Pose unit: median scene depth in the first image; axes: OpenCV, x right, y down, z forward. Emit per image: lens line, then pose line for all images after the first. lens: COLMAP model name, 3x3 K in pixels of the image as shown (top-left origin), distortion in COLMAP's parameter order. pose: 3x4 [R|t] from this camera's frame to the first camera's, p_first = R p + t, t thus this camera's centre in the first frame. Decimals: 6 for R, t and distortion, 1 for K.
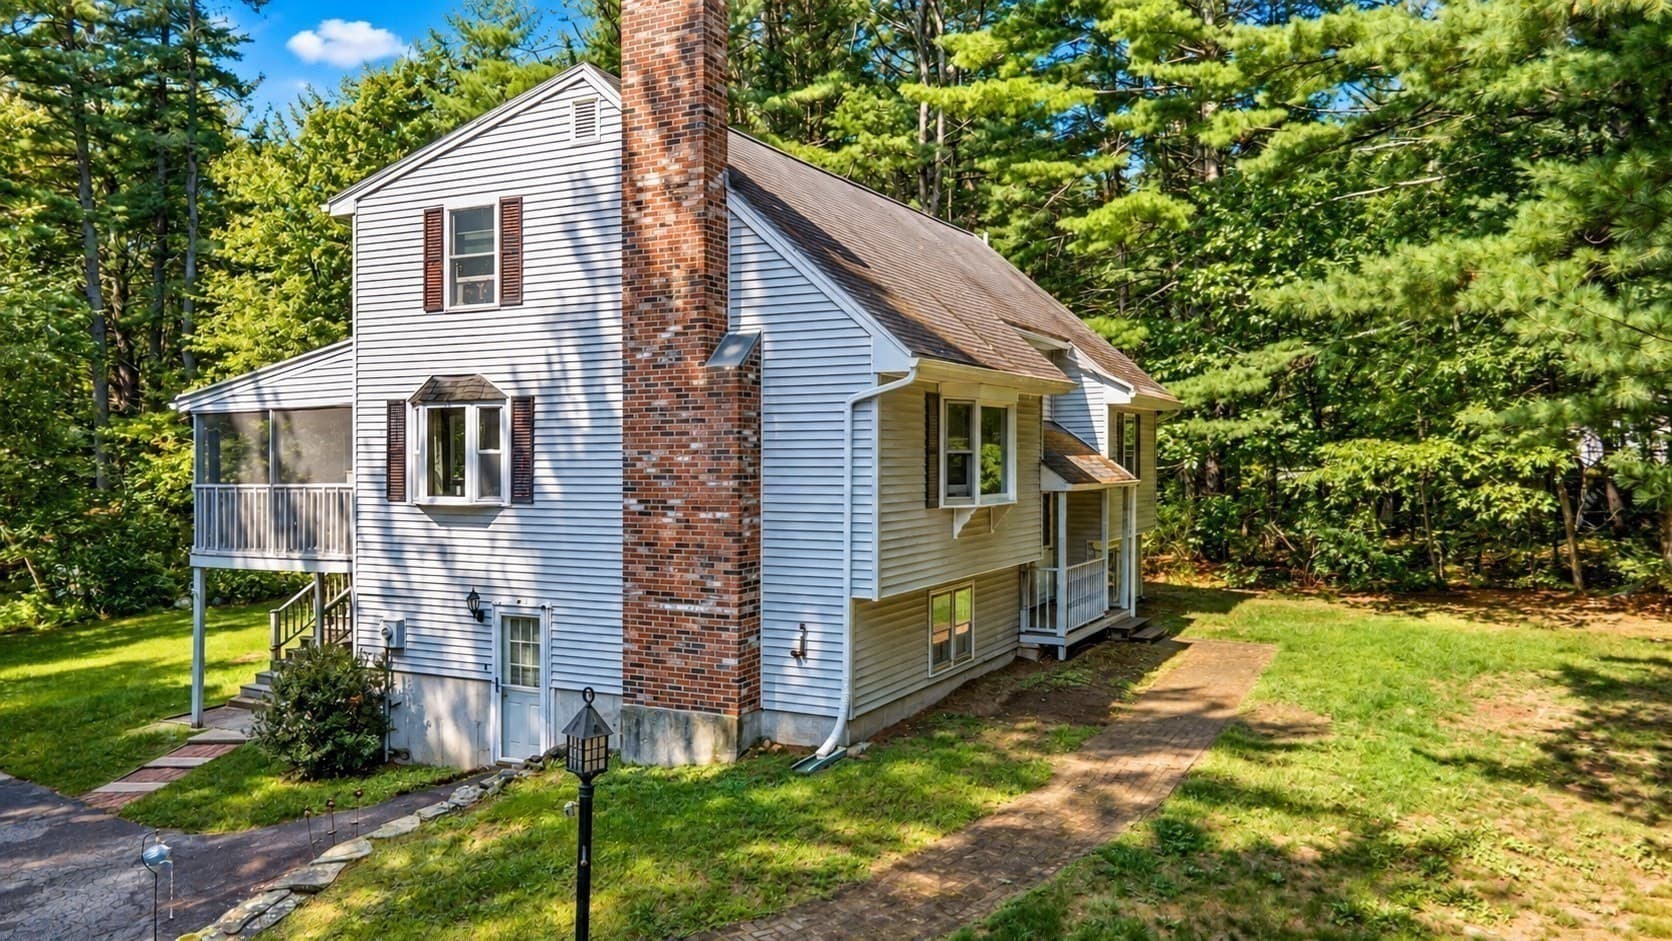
lens RADIAL K [[1251.5, 0, 870.8], [0, 1251.5, 470.2], [0, 0, 1]] dist [0.028449, 0.010641]
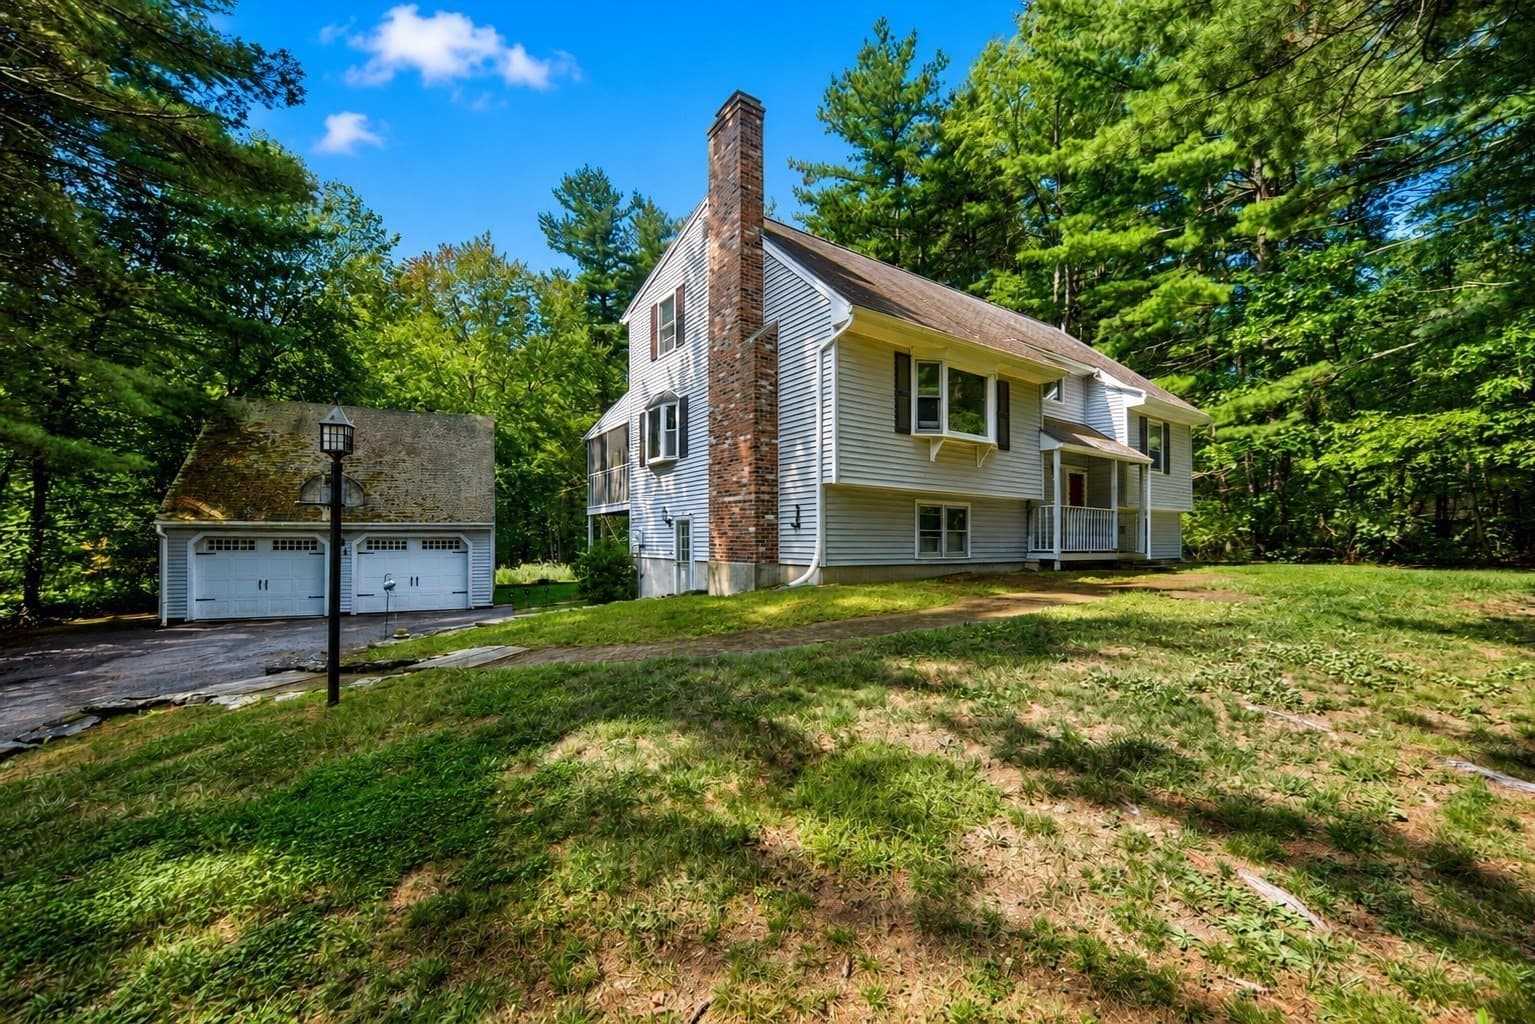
lens RADIAL K [[621.0, 0, 745.9], [0, 621.0, 531.6], [0, 0, 1]] dist [0.002250, 0.000085]
pose [[0.877178, -0.004948, -0.480141, 0.226149], [-0.003183, 0.999865, -0.016119, 0.150382], [0.480156, 0.015668, 0.877043, 0.283097]]
